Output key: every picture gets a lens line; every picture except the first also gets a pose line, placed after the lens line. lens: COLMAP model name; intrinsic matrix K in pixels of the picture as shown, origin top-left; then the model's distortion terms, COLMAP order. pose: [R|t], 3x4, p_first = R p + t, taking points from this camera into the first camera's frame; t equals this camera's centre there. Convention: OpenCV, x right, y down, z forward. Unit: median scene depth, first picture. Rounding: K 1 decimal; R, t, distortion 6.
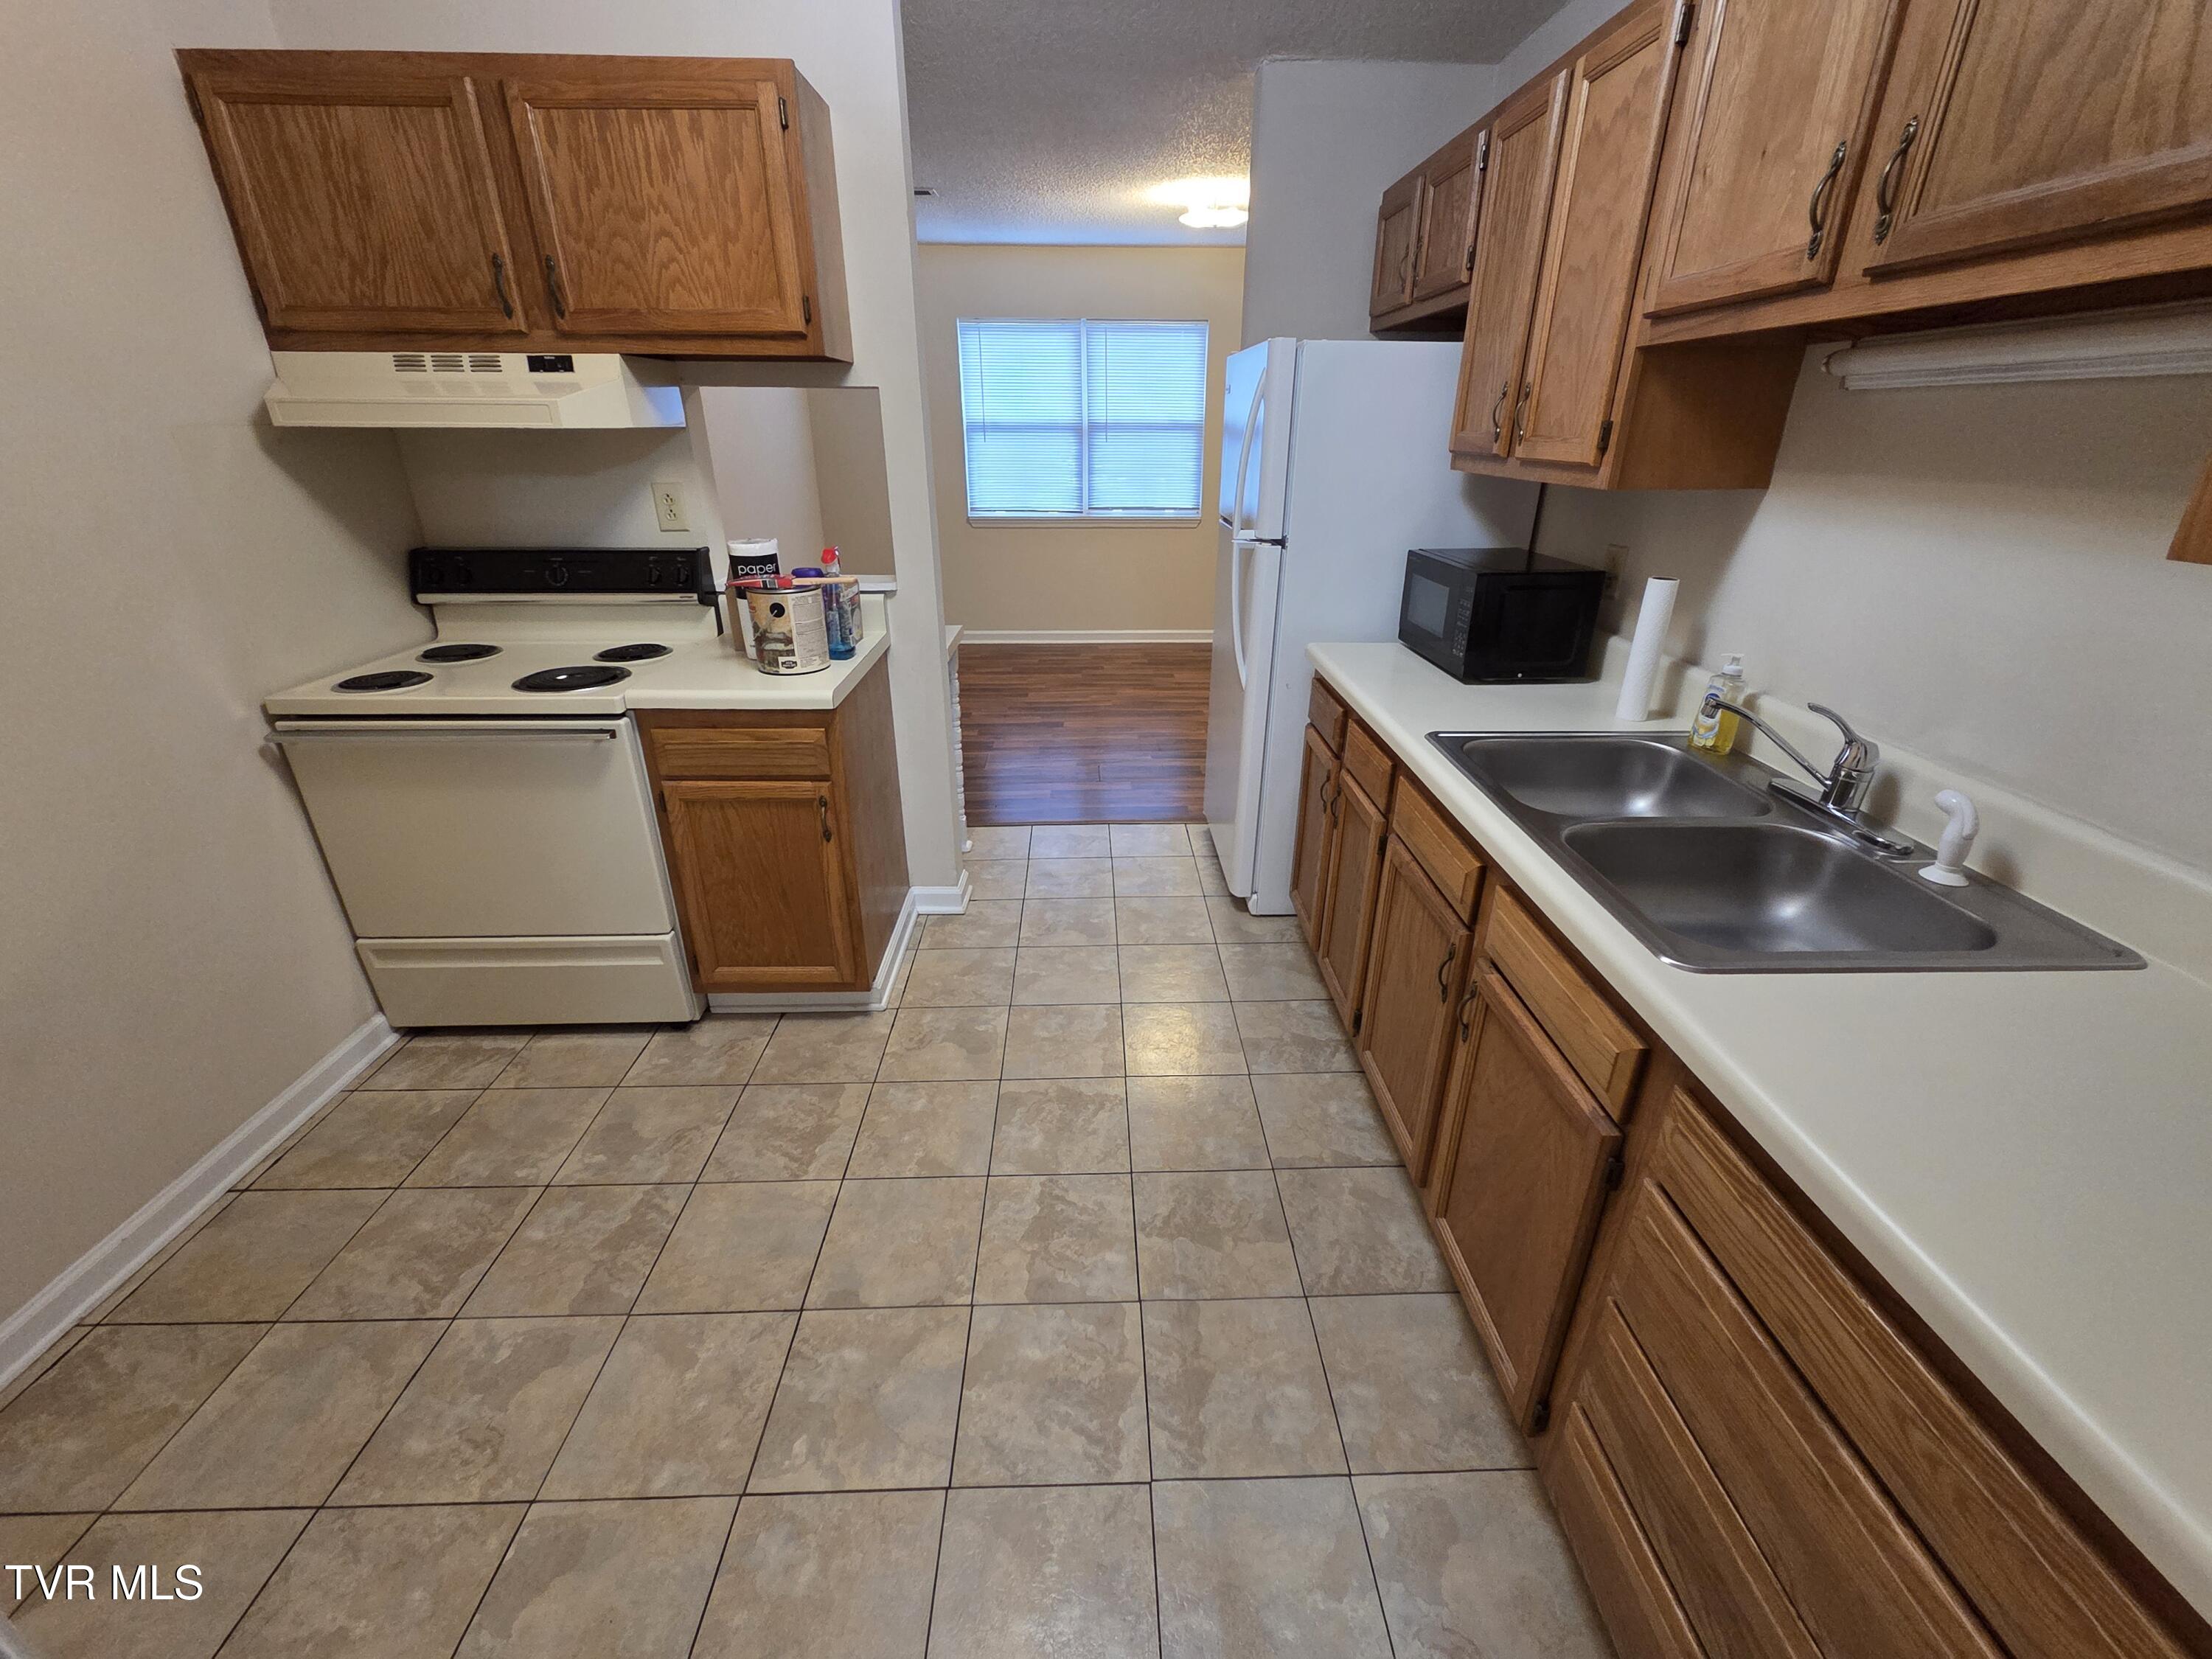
lens RADIAL K [[901.8, 0, 1114.3], [0, 901.8, 814.3], [0, 0, 1]] dist [0.006750, -0.000326]
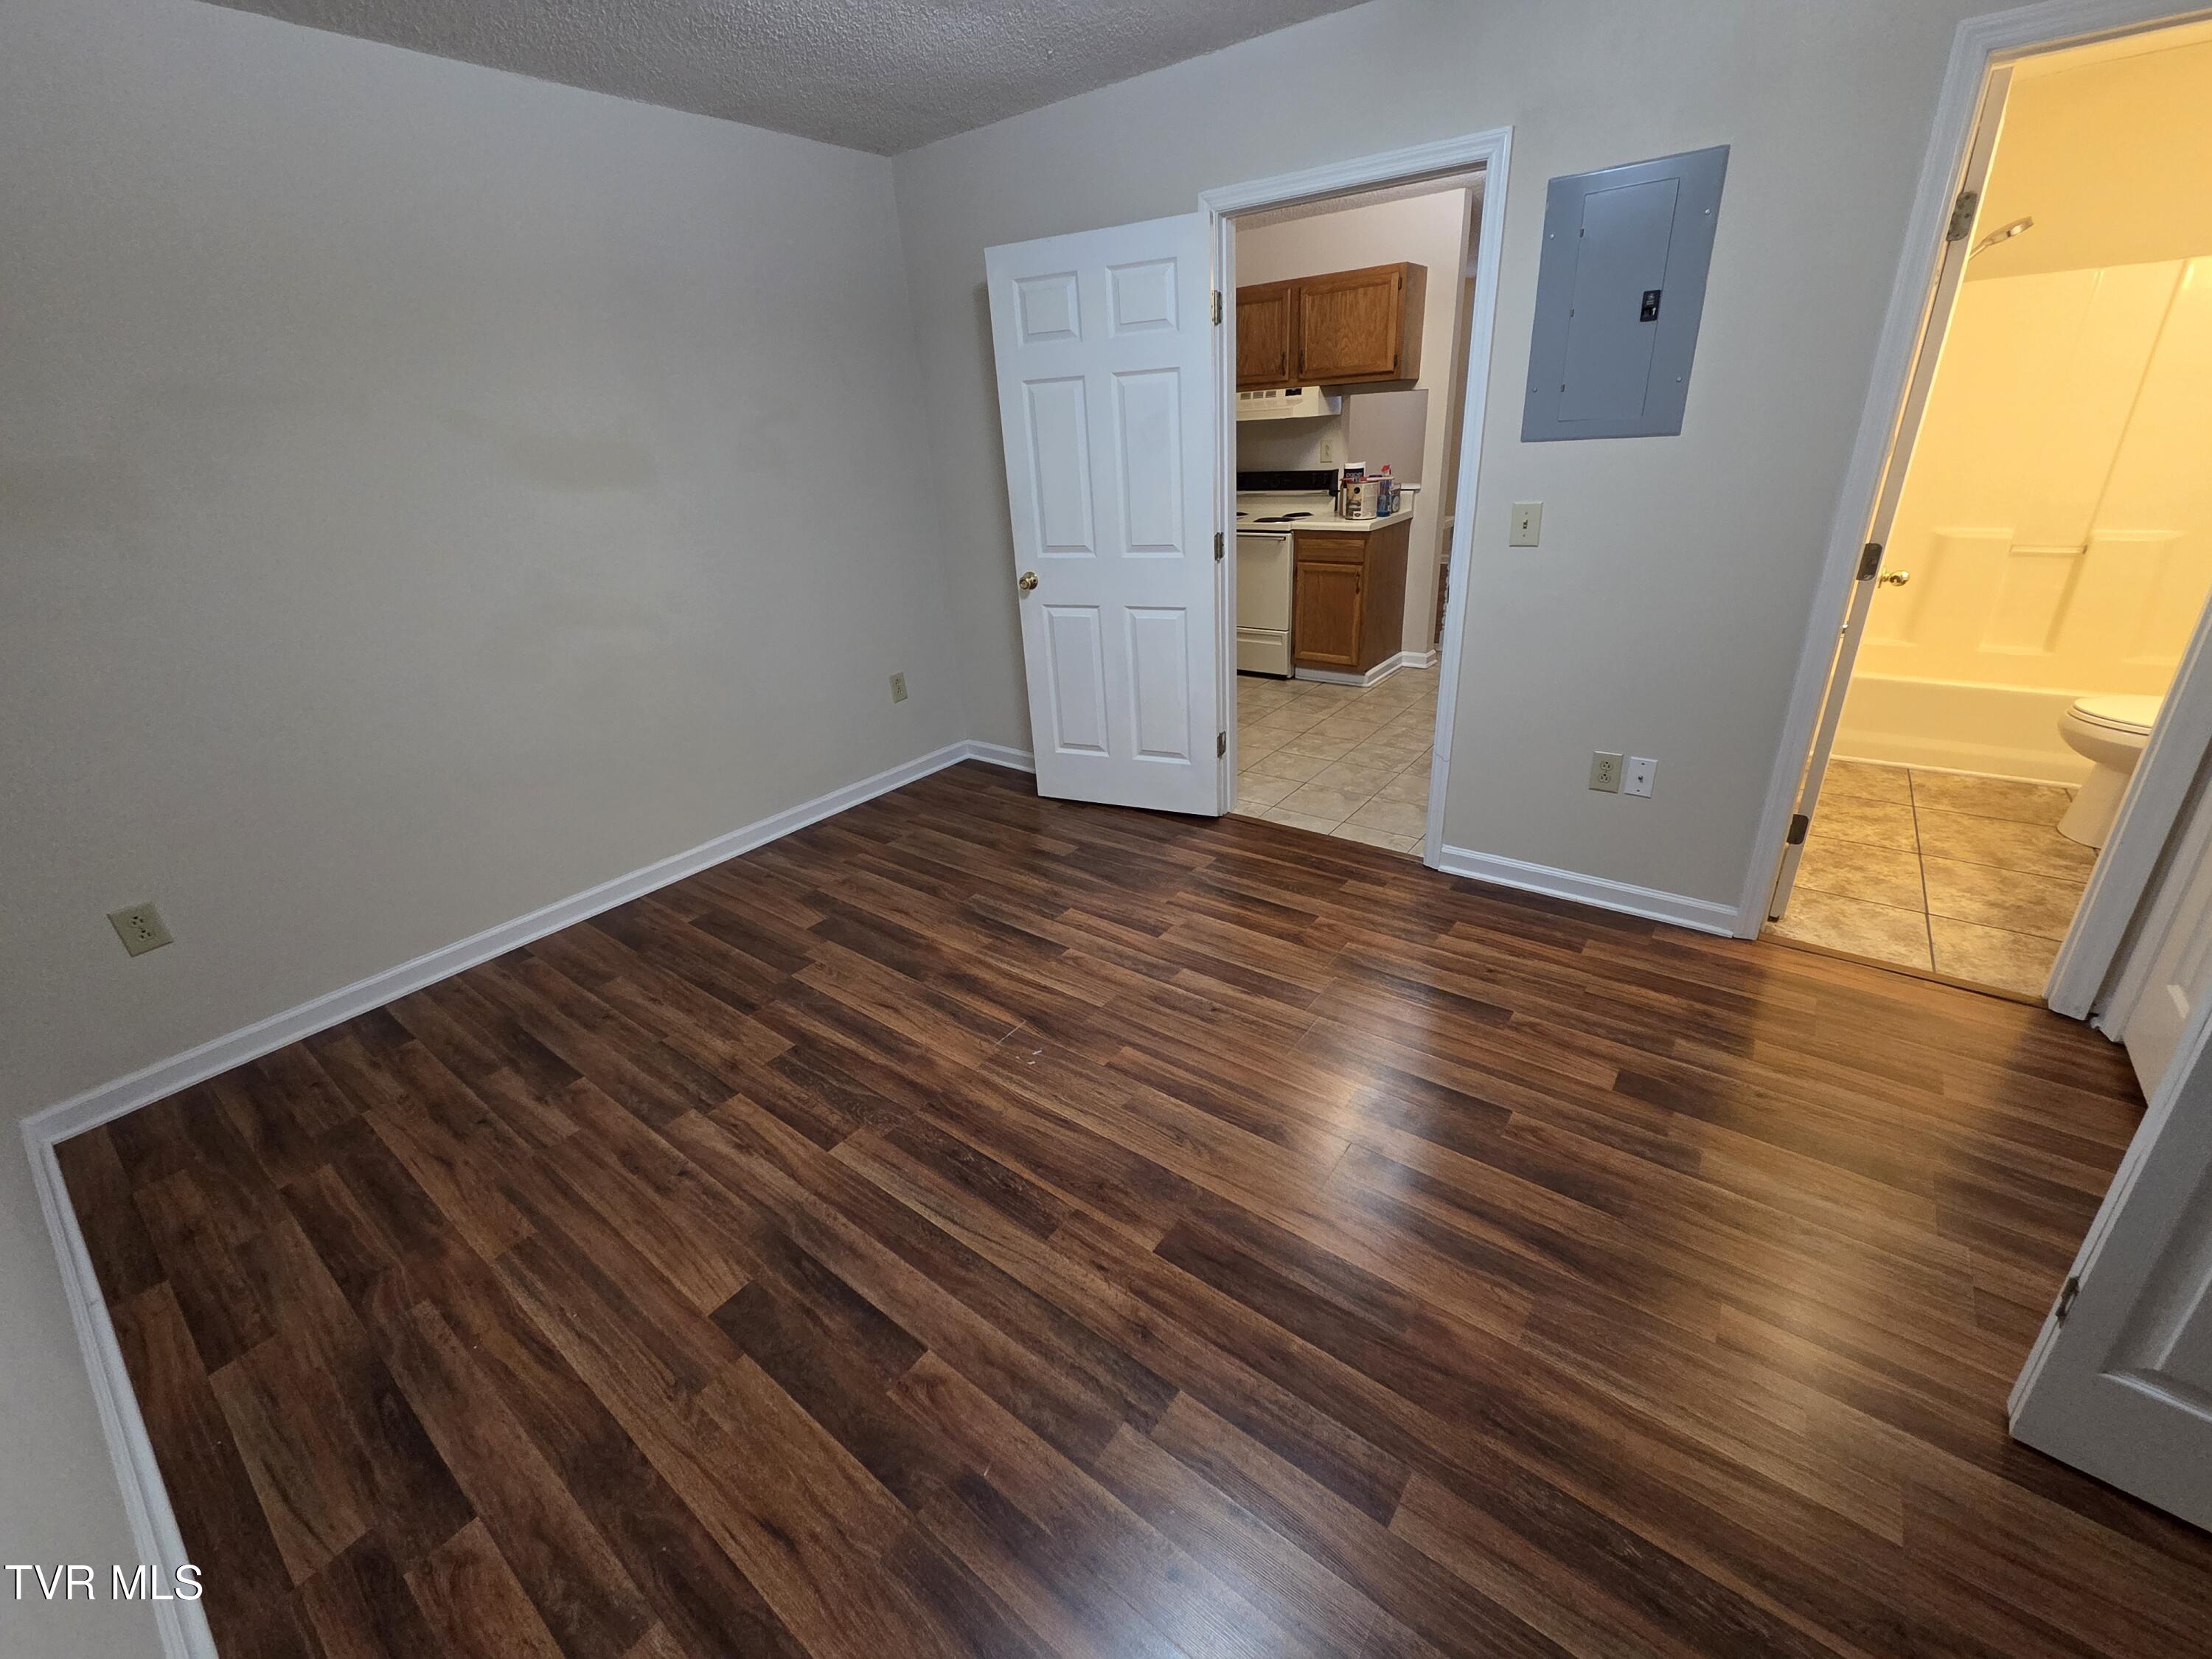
lens RADIAL K [[901.8, 0, 1114.3], [0, 901.8, 814.3], [0, 0, 1]] dist [0.006750, -0.000326]
pose [[0.780707, 0.203355, -0.590883, 0.729750], [-0.192619, 0.977839, 0.082028, 0.554350], [0.594470, 0.049775, 0.802576, -1.285039]]
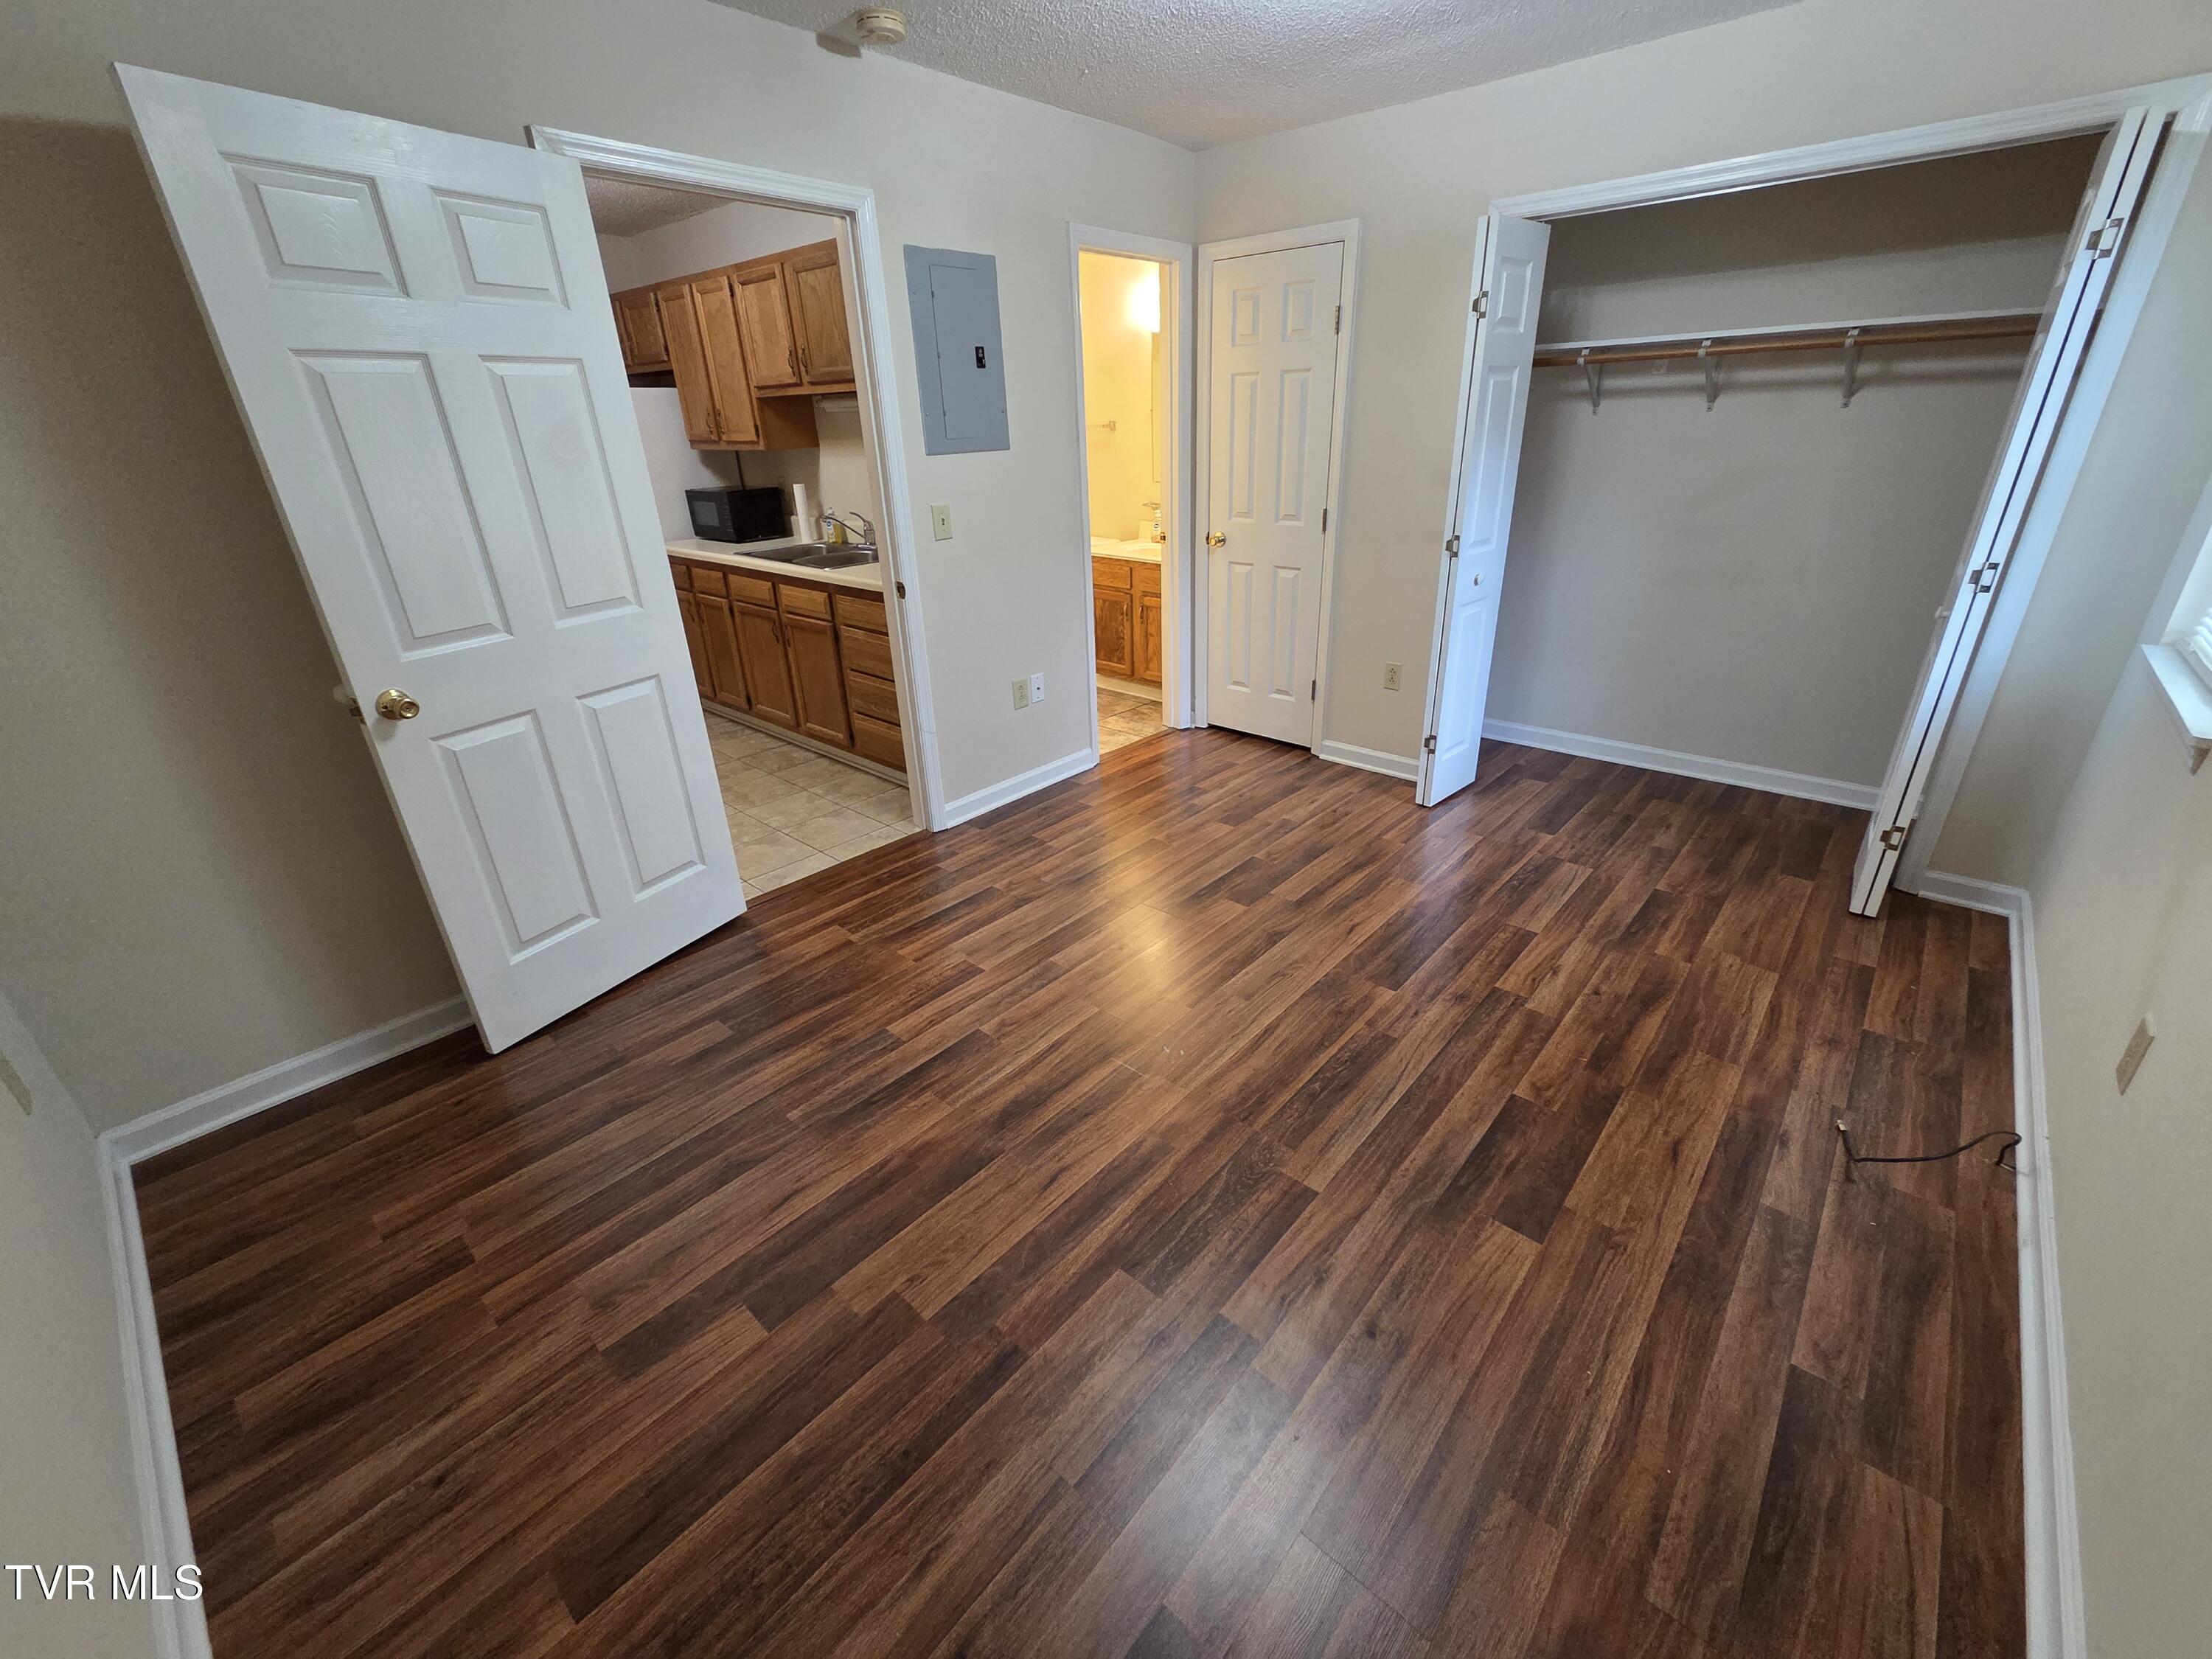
lens RADIAL K [[901.8, 0, 1114.3], [0, 901.8, 814.3], [0, 0, 1]] dist [0.006750, -0.000326]
pose [[0.682651, -0.318243, 0.657806, -0.688449], [0.317864, 0.939882, 0.124839, 0.524768], [-0.657989, 0.123871, 0.742770, -1.238209]]
